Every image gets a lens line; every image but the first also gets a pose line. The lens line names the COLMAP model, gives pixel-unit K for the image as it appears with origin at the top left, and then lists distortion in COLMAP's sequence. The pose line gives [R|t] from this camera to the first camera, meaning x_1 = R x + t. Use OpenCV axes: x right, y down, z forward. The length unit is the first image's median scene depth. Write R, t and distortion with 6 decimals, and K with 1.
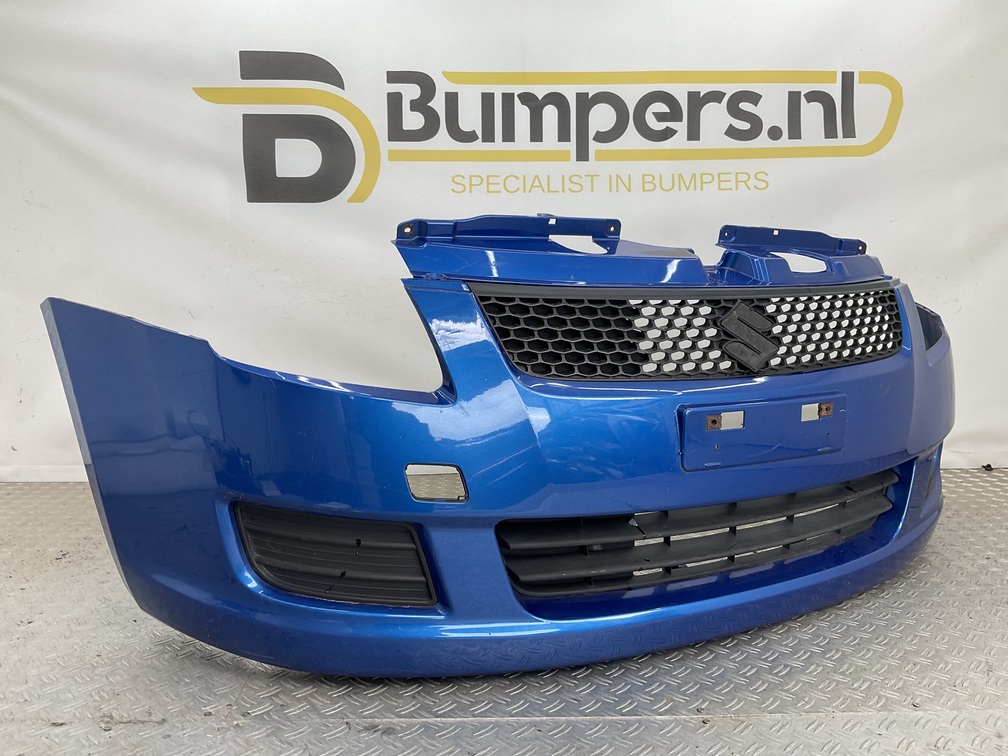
lens RADIAL K [[832.9, 0, 499.7], [0, 832.9, 384.4], [0, 0, 1]] dist [0.071094, -0.138673]
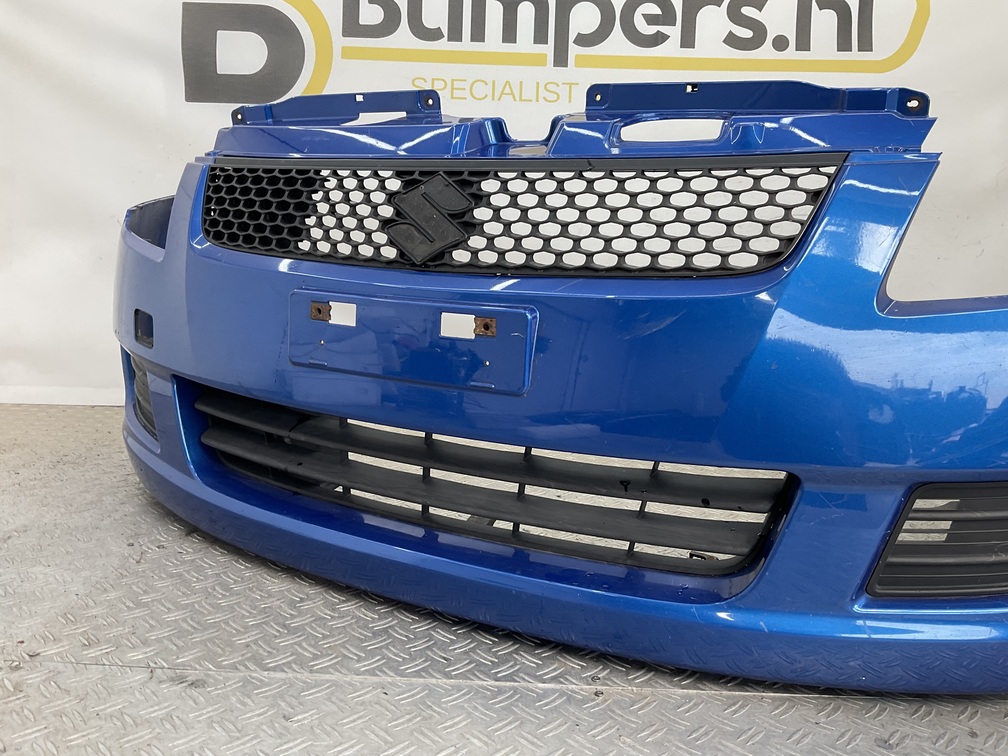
lens RADIAL K [[832.9, 0, 498.6], [0, 832.9, 385.6], [0, 0, 1]] dist [0.071094, -0.138673]
pose [[0.998602, 0.044414, -0.028658, 0.078381], [-0.043380, 0.998419, 0.035754, 0.042827], [0.030201, -0.034460, 0.998950, 0.106320]]
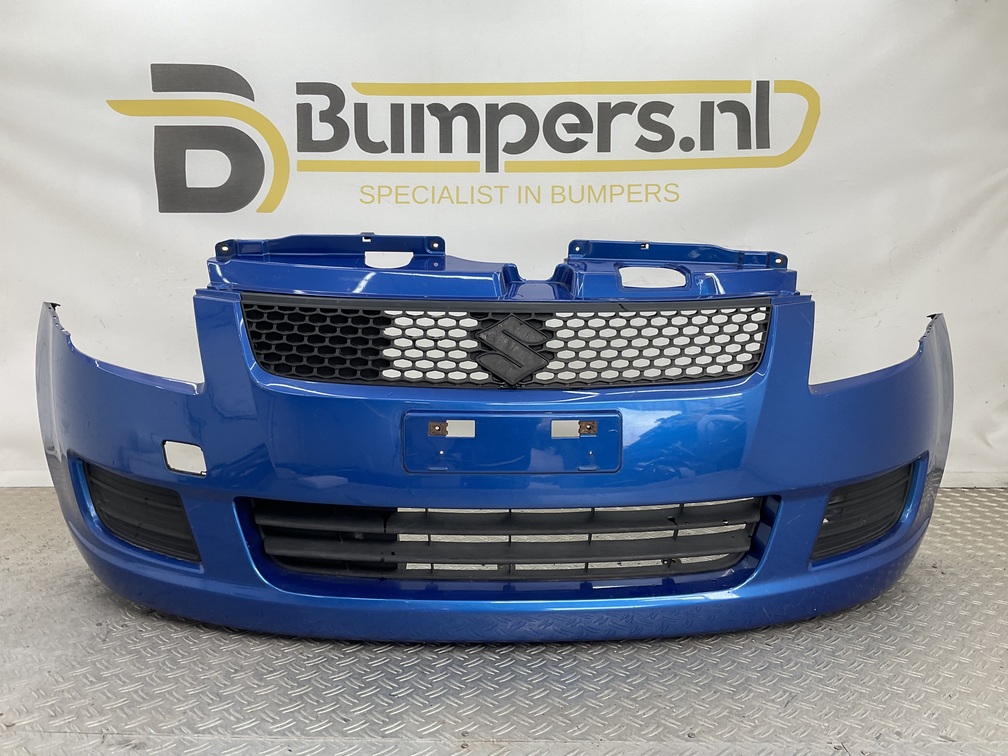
lens RADIAL K [[832.9, 0, 495.1], [0, 832.9, 384.8], [0, 0, 1]] dist [0.071094, -0.138673]
pose [[0.999105, 0.010846, -0.040875, 0.154301], [-0.011361, 0.999859, -0.012402, -0.002267], [0.040734, 0.012855, 0.999087, 0.012106]]
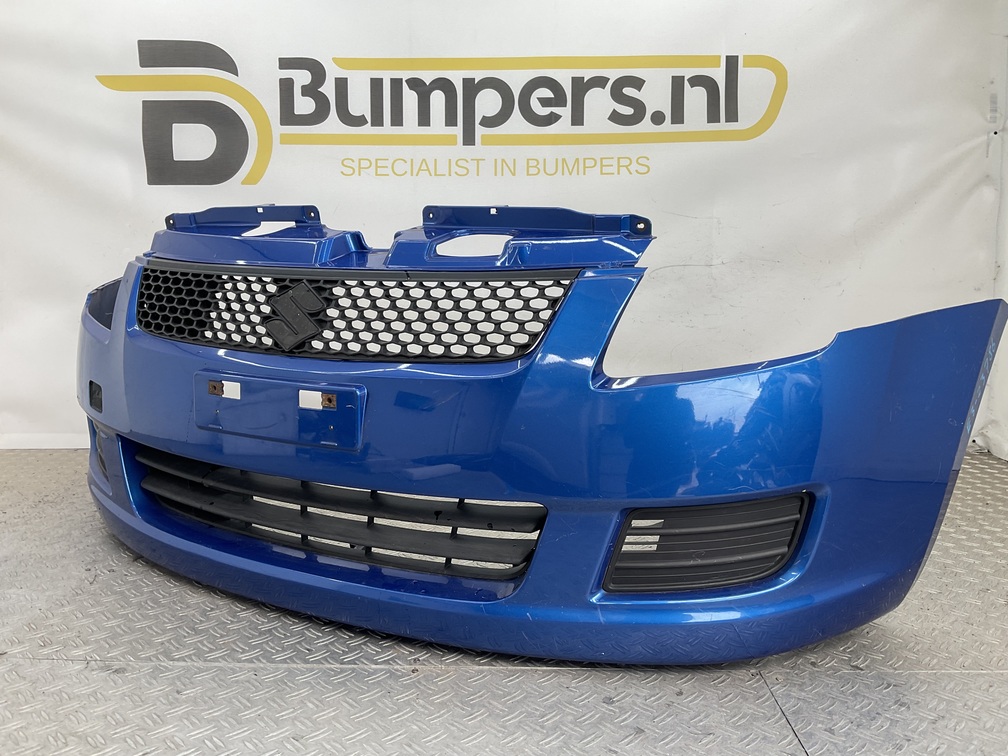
lens RADIAL K [[832.9, 0, 494.0], [0, 832.9, 384.9], [0, 0, 1]] dist [0.071094, -0.138673]
pose [[0.998837, 0.013033, -0.046417, 0.191409], [-0.012213, 0.999765, 0.017905, 0.007963], [0.046640, -0.017317, 0.998762, -0.028224]]
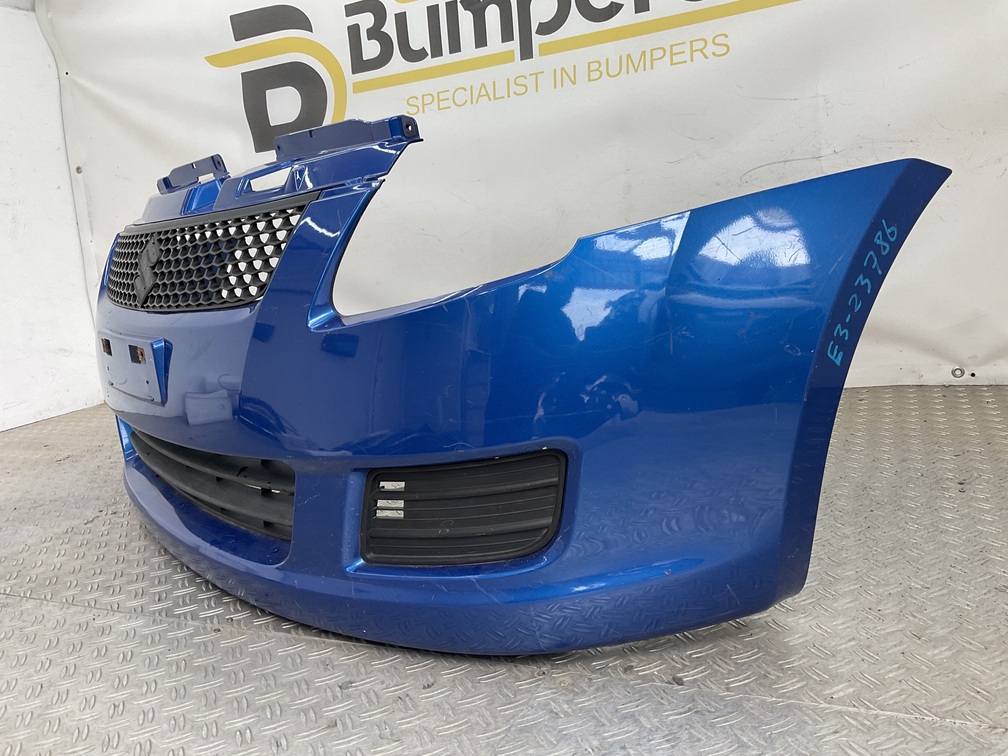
lens RADIAL K [[832.9, 0, 488.3], [0, 832.9, 381.9], [0, 0, 1]] dist [0.071094, -0.138673]
pose [[0.890432, -0.008052, -0.455045, 0.508464], [0.048206, 0.995888, 0.076707, 0.016550], [0.452556, -0.090239, 0.887158, 0.131005]]
